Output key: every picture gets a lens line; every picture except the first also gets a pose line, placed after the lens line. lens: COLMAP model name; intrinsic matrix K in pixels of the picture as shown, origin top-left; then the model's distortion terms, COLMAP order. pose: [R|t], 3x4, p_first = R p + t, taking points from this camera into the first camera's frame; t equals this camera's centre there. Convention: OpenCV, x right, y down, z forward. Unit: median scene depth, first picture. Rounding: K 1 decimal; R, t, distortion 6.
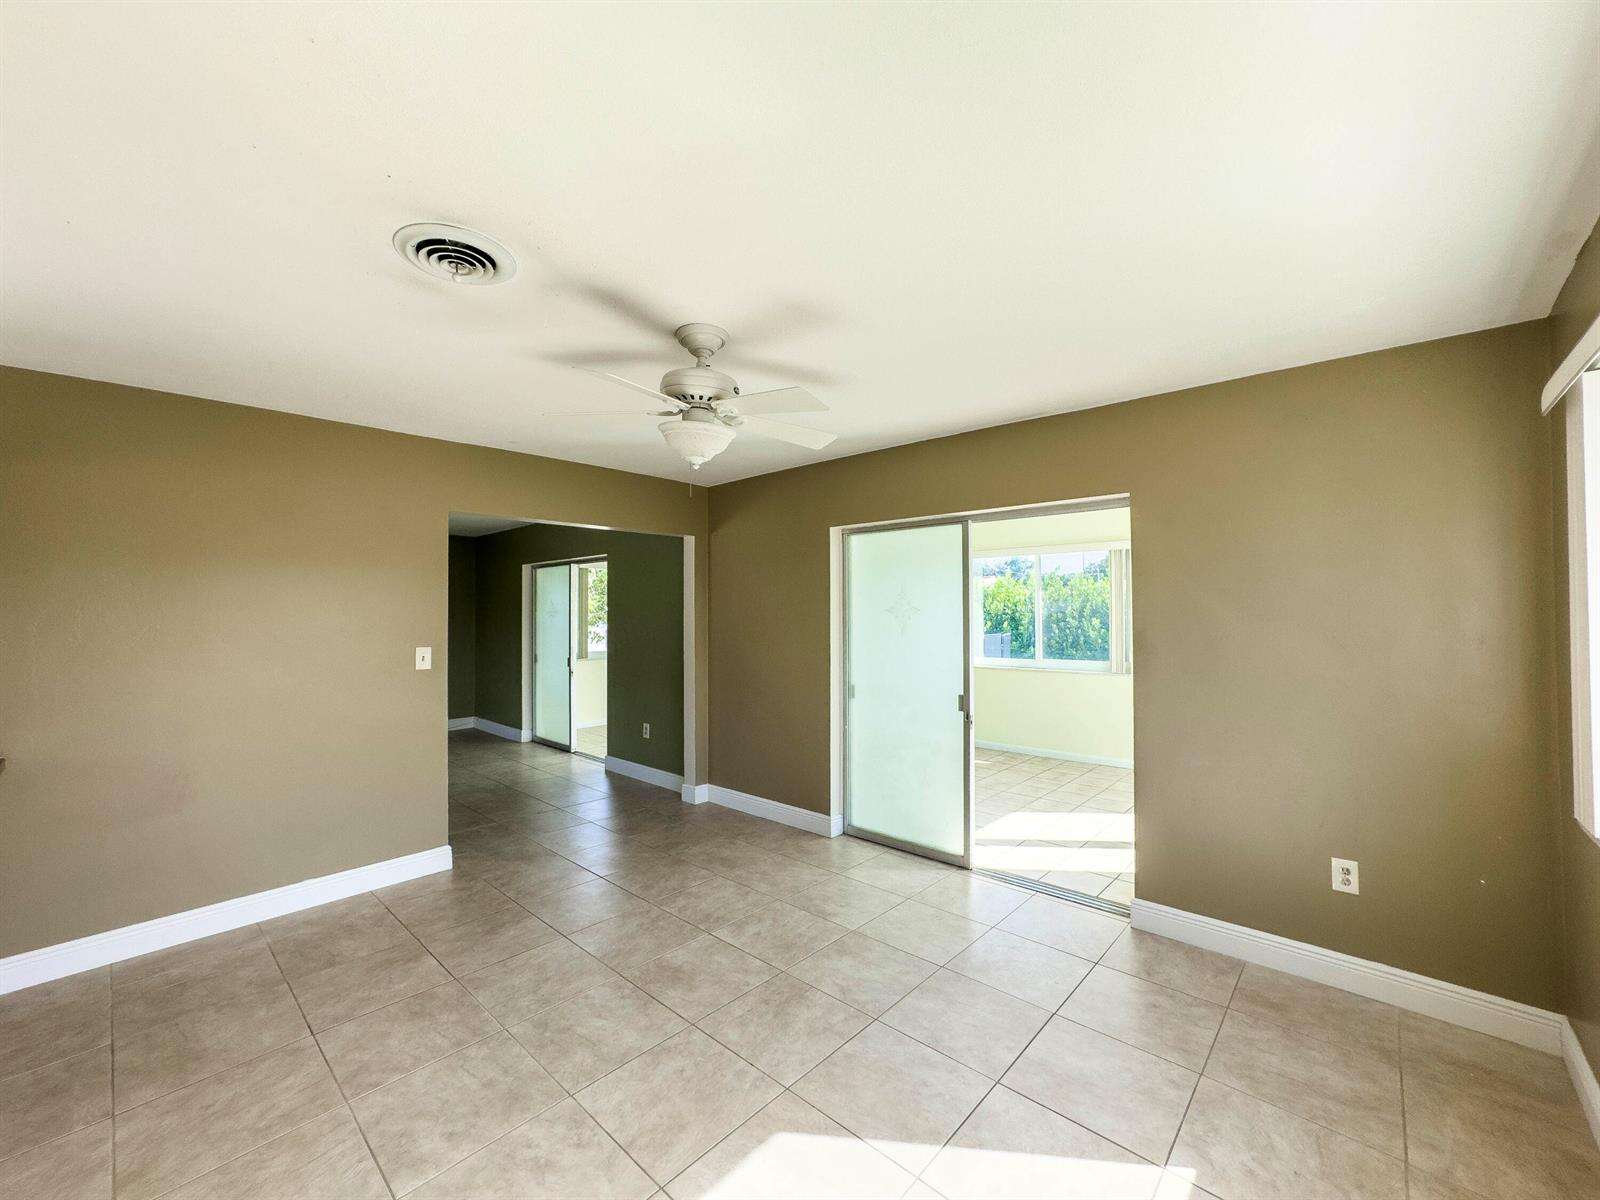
lens RADIAL K [[646.2, 0, 799.2], [0, 646.2, 599.5], [0, 0, 1]] dist [-0.027571, 0.011279]
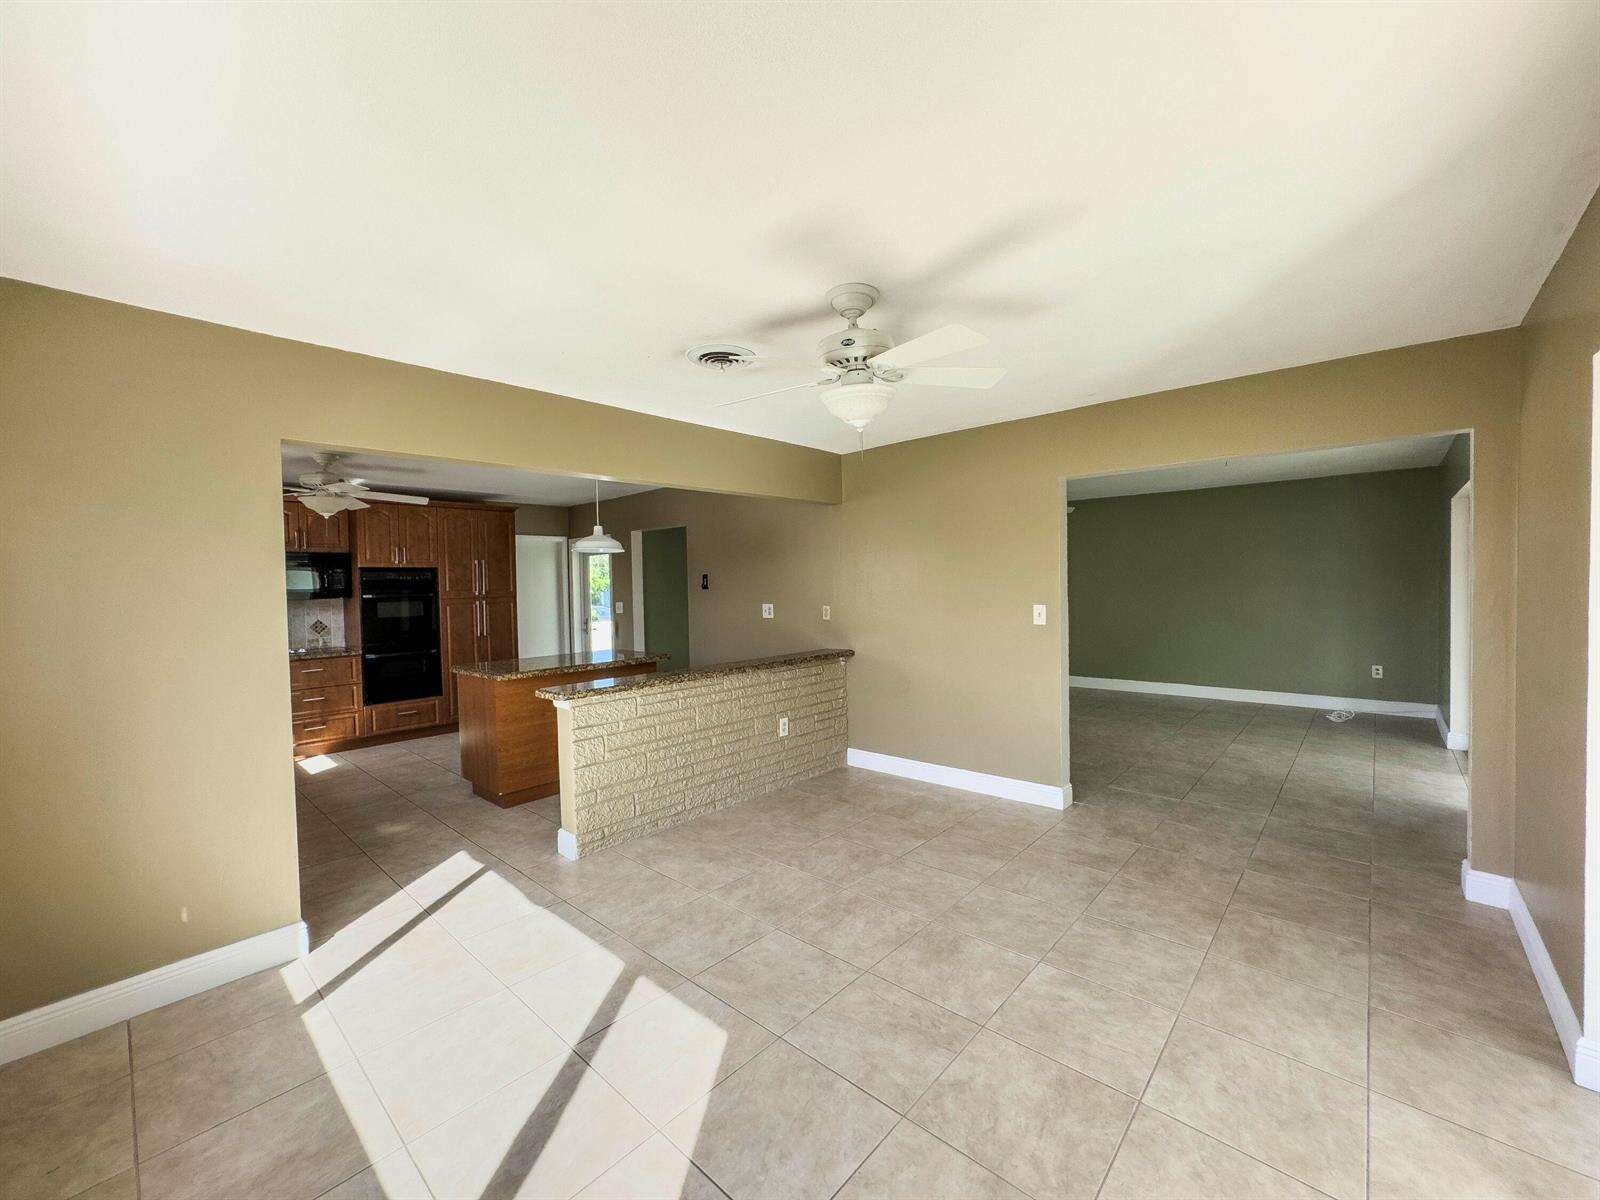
lens RADIAL K [[646.2, 0, 796.1], [0, 646.2, 598.3], [0, 0, 1]] dist [-0.027571, 0.011279]
pose [[0.002653, 0.025644, -0.999668, 0.733916], [0.040959, 0.998829, 0.025731, 0.022039], [0.999157, -0.041014, 0.001599, 0.774359]]
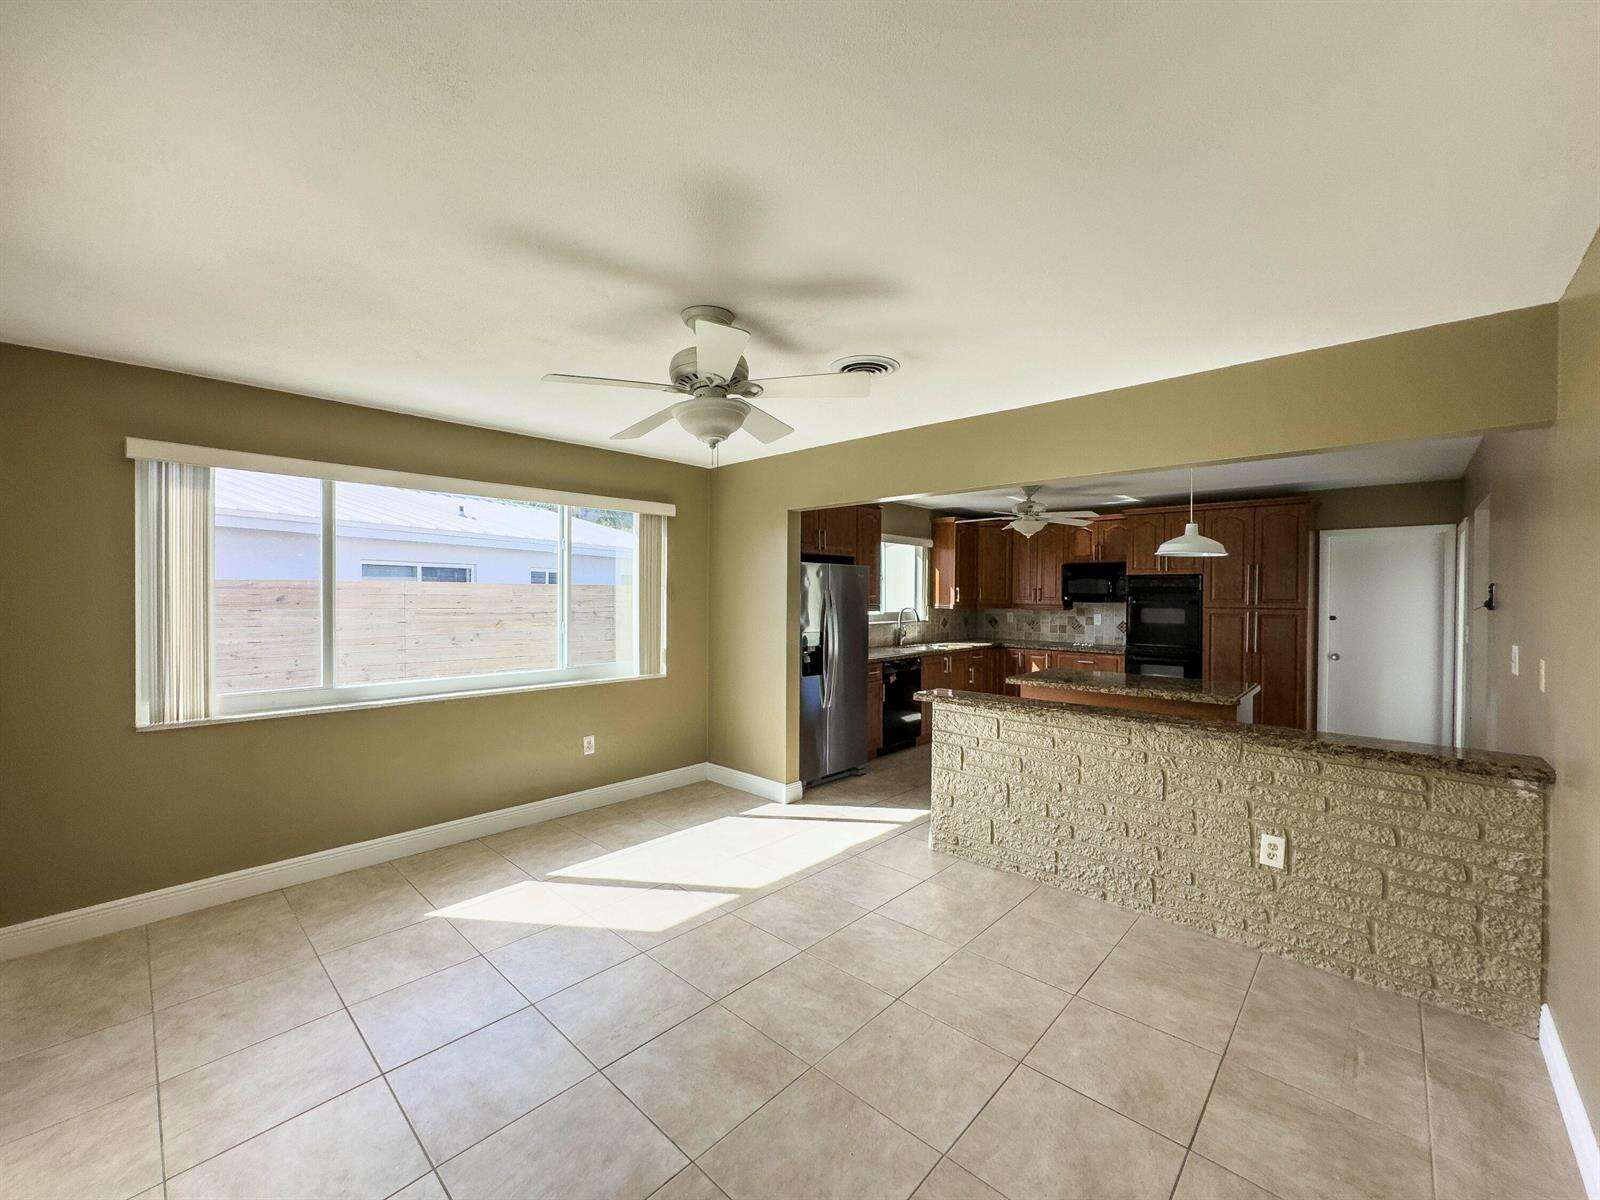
lens RADIAL K [[646.2, 0, 802.7], [0, 646.2, 602.3], [0, 0, 1]] dist [-0.027571, 0.011279]
pose [[-0.999993, -0.001841, 0.003255, -0.260884], [-0.001865, 0.999971, -0.007340, 0.033041], [-0.003242, -0.007346, -0.999968, 1.720273]]
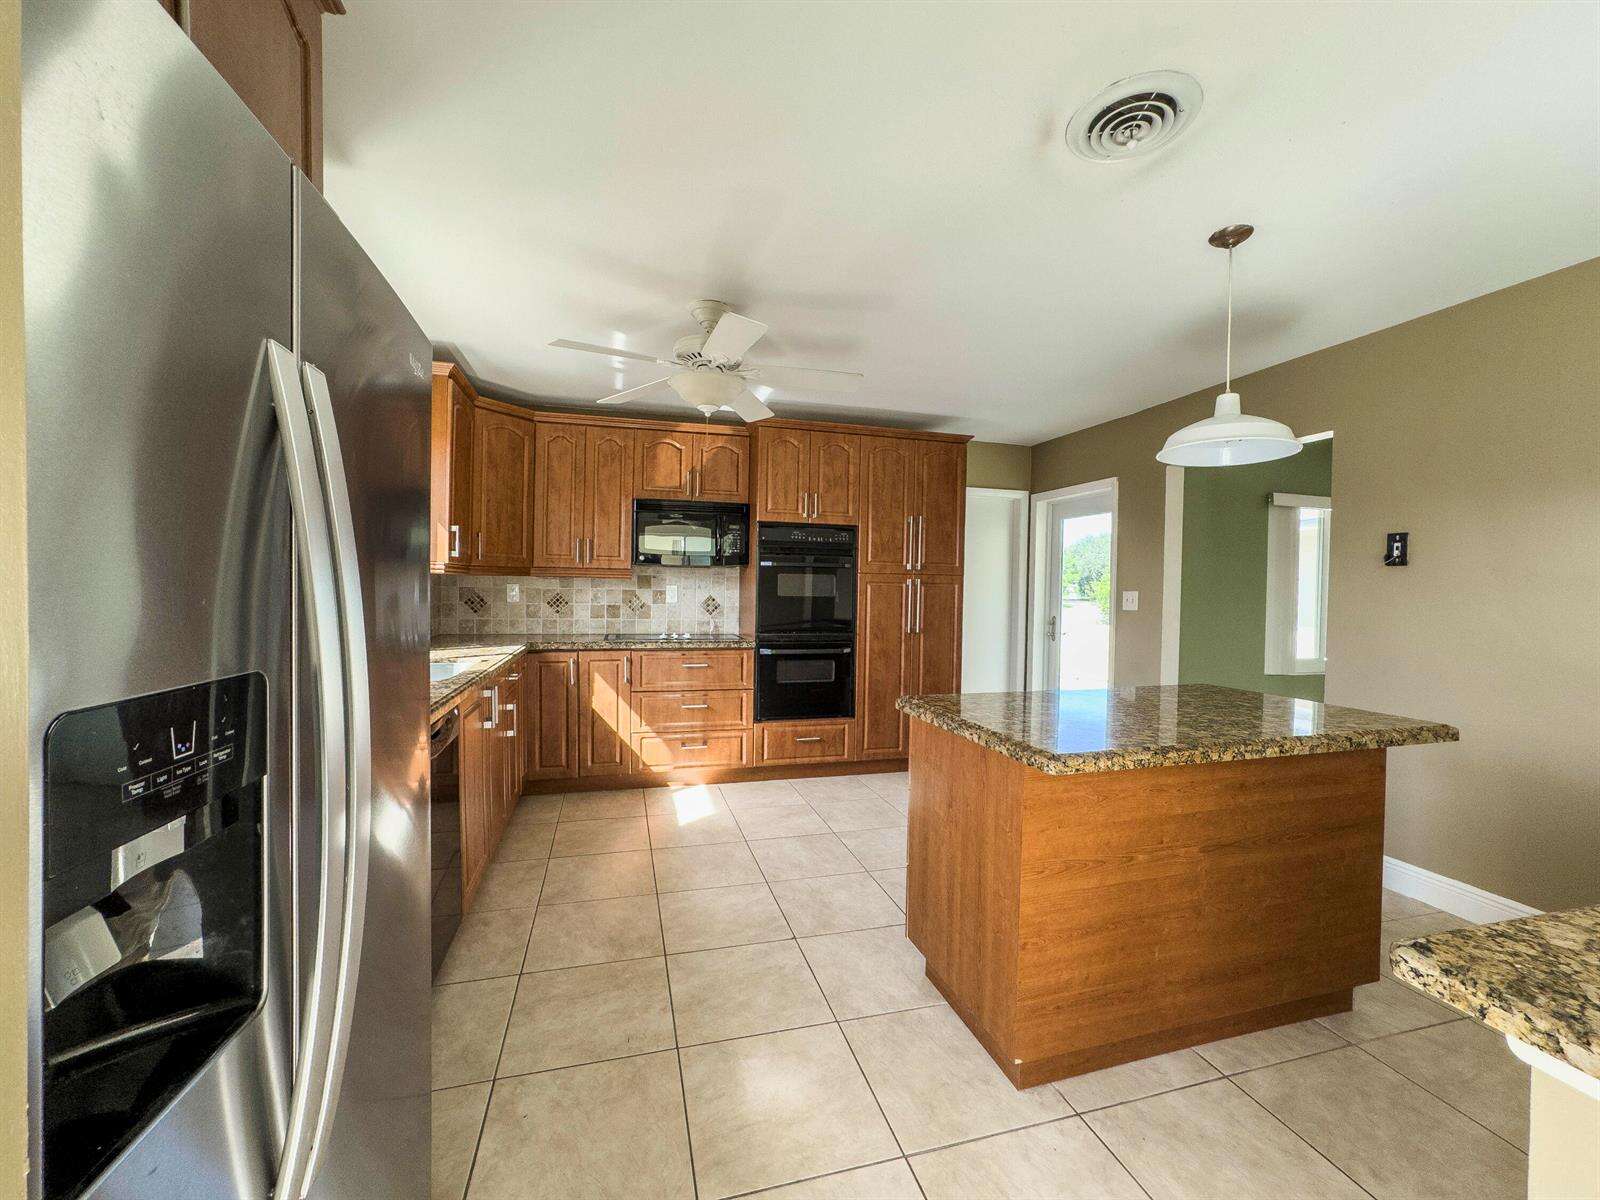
lens RADIAL K [[646.2, 0, 793.9], [0, 646.2, 597.9], [0, 0, 1]] dist [-0.027571, 0.011279]
pose [[-0.533855, 0.011240, -0.845501, -0.222861], [0.002043, 0.999926, 0.012002, 0.074216], [0.845574, 0.004680, -0.533838, 0.169262]]
